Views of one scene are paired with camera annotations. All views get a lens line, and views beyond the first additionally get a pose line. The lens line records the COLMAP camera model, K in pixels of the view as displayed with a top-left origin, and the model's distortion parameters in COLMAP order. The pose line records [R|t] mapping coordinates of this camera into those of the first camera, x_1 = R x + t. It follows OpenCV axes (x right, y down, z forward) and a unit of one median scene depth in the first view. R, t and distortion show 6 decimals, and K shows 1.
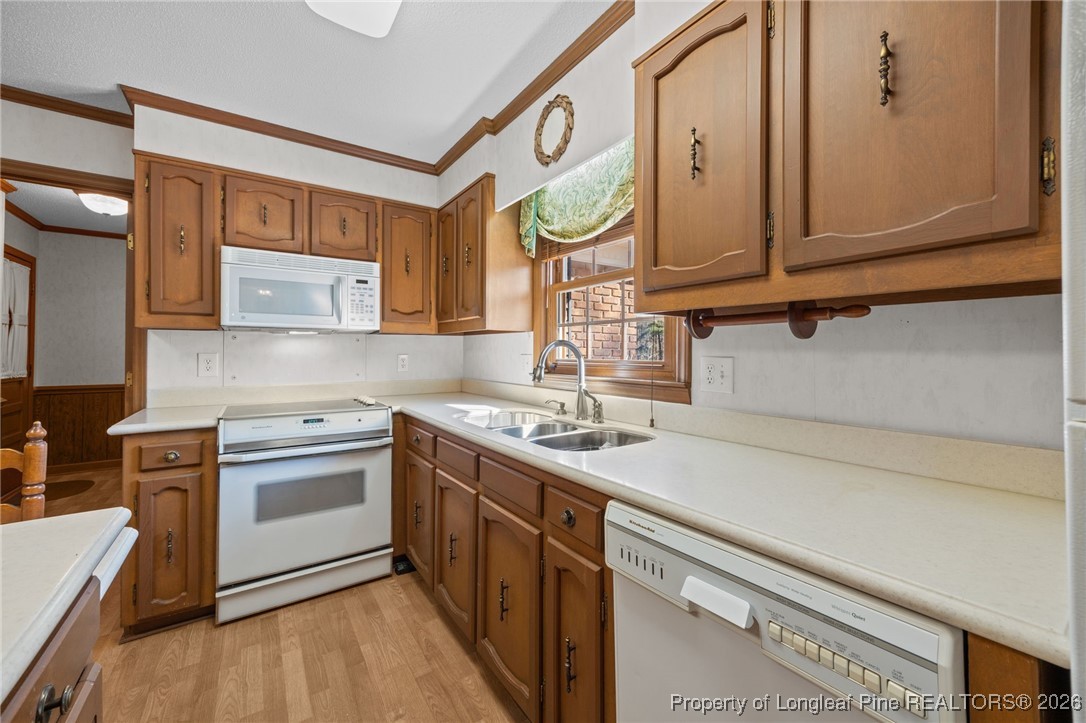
lens RADIAL K [[417.9, 0, 540.4], [0, 417.9, 348.5], [0, 0, 1]] dist [-0.000091, -0.000184]
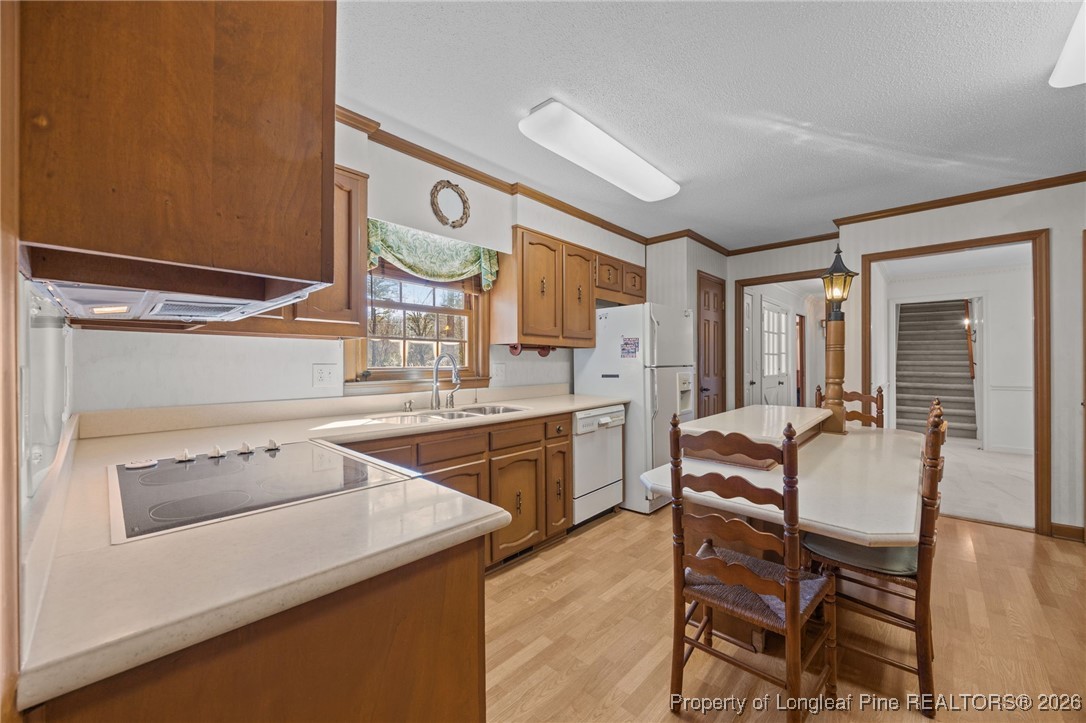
lens RADIAL K [[417.9, 0, 542.5], [0, 417.9, 360.6], [0, 0, 1]] dist [-0.000091, -0.000184]
pose [[-0.204489, -0.006125, 0.978850, -1.187653], [-0.013211, 0.999907, 0.003497, -0.003502], [-0.978780, -0.012217, -0.204551, 0.823653]]
